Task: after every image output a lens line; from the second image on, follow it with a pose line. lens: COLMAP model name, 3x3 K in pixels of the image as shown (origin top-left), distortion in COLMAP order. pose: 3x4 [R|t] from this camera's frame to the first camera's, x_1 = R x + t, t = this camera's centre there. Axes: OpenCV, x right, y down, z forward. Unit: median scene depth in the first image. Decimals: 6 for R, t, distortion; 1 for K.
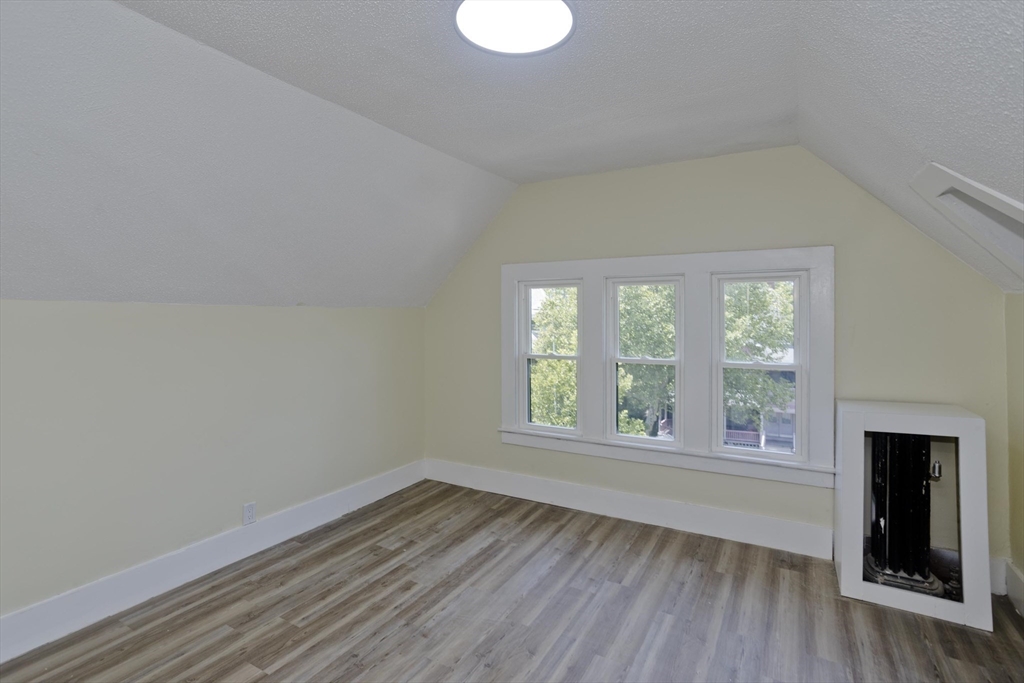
lens RADIAL K [[501.8, 0, 516.9], [0, 501.8, 330.8], [0, 0, 1]] dist [-0.050493, 0.028804]
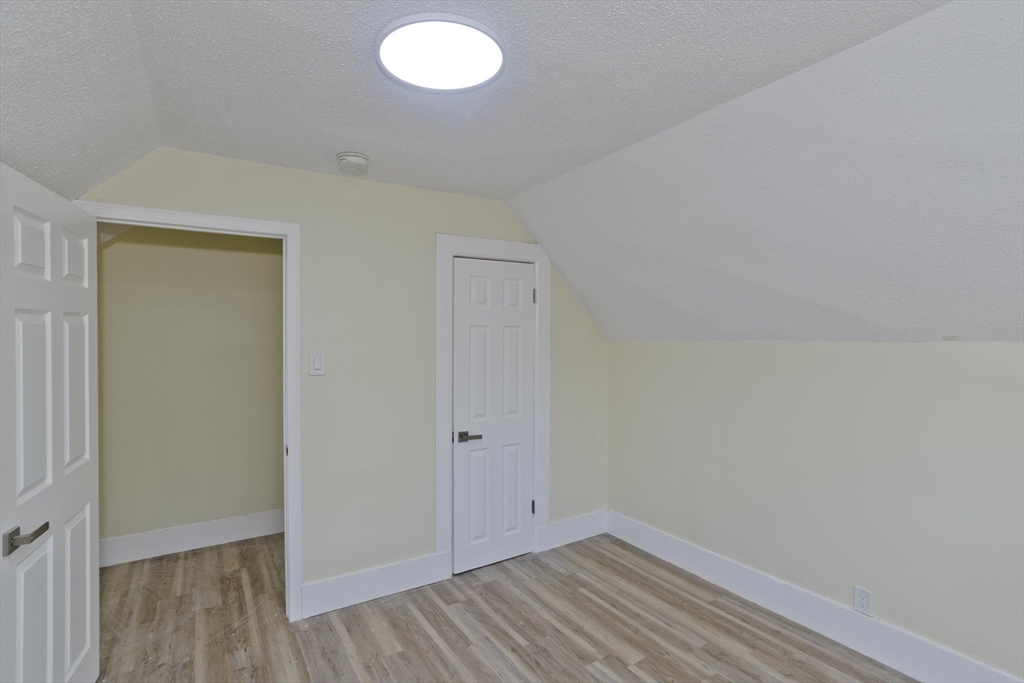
lens RADIAL K [[501.8, 0, 516.9], [0, 501.8, 330.8], [0, 0, 1]] dist [-0.050493, 0.028804]
pose [[-0.481785, -0.014381, -0.876172, 0.535651], [-0.013858, 0.999865, -0.008791, -0.066712], [0.876180, 0.007906, -0.481919, 1.089646]]
